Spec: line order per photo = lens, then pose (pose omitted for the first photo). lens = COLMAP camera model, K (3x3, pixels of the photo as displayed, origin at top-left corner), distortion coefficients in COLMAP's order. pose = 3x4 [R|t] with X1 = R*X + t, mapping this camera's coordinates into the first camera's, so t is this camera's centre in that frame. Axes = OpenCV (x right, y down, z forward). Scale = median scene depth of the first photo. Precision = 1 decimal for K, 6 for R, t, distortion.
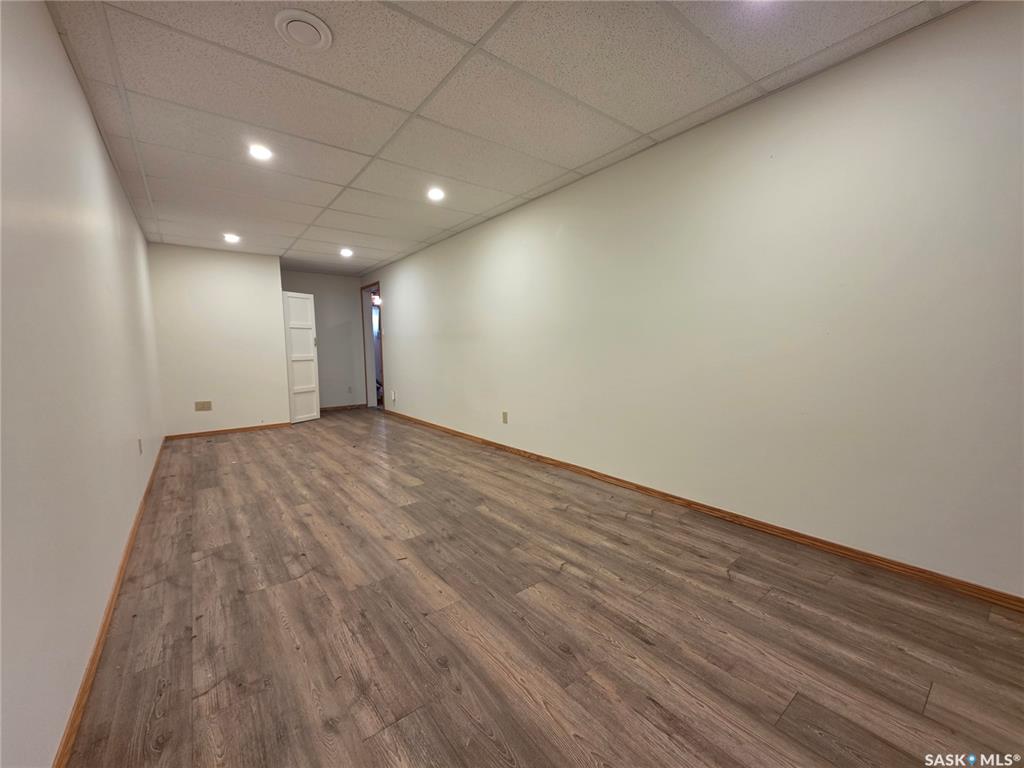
lens RADIAL K [[405.8, 0, 513.0], [0, 405.8, 381.9], [0, 0, 1]] dist [0.000611, 0.000290]
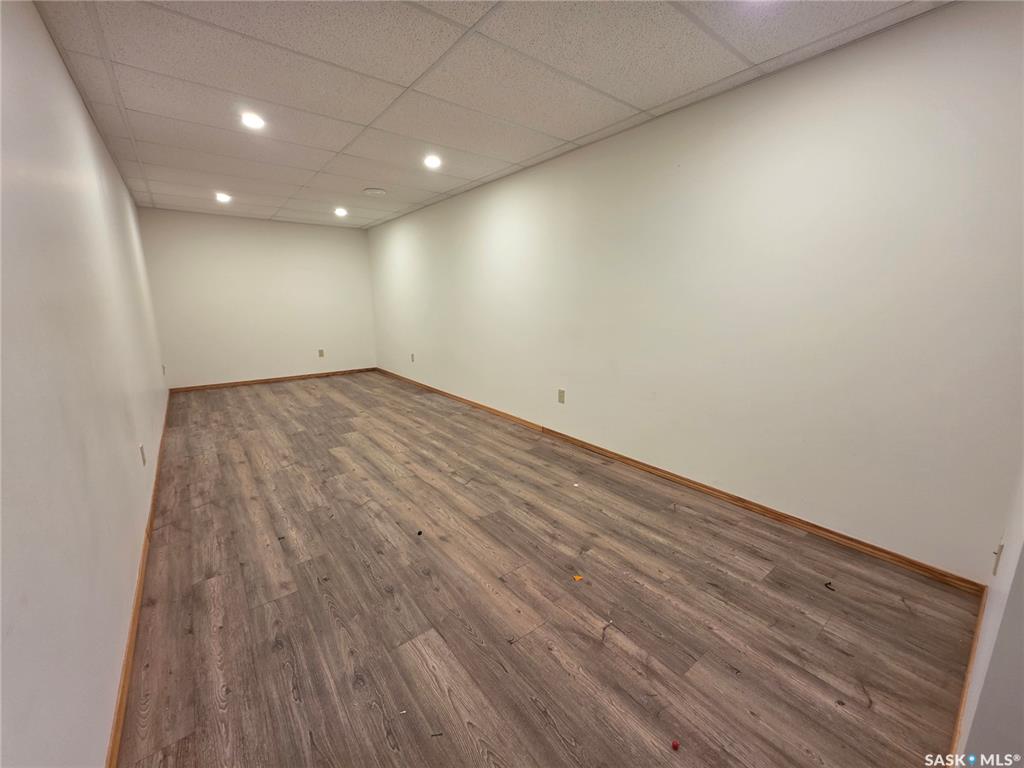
lens RADIAL K [[405.8, 0, 509.6], [0, 405.8, 384.4], [0, 0, 1]] dist [0.000611, 0.000290]
pose [[-0.999800, 0.017980, 0.008751, -0.779591], [0.019751, 0.956347, 0.291565, -0.235474], [-0.003126, 0.291680, -0.956511, 2.177316]]
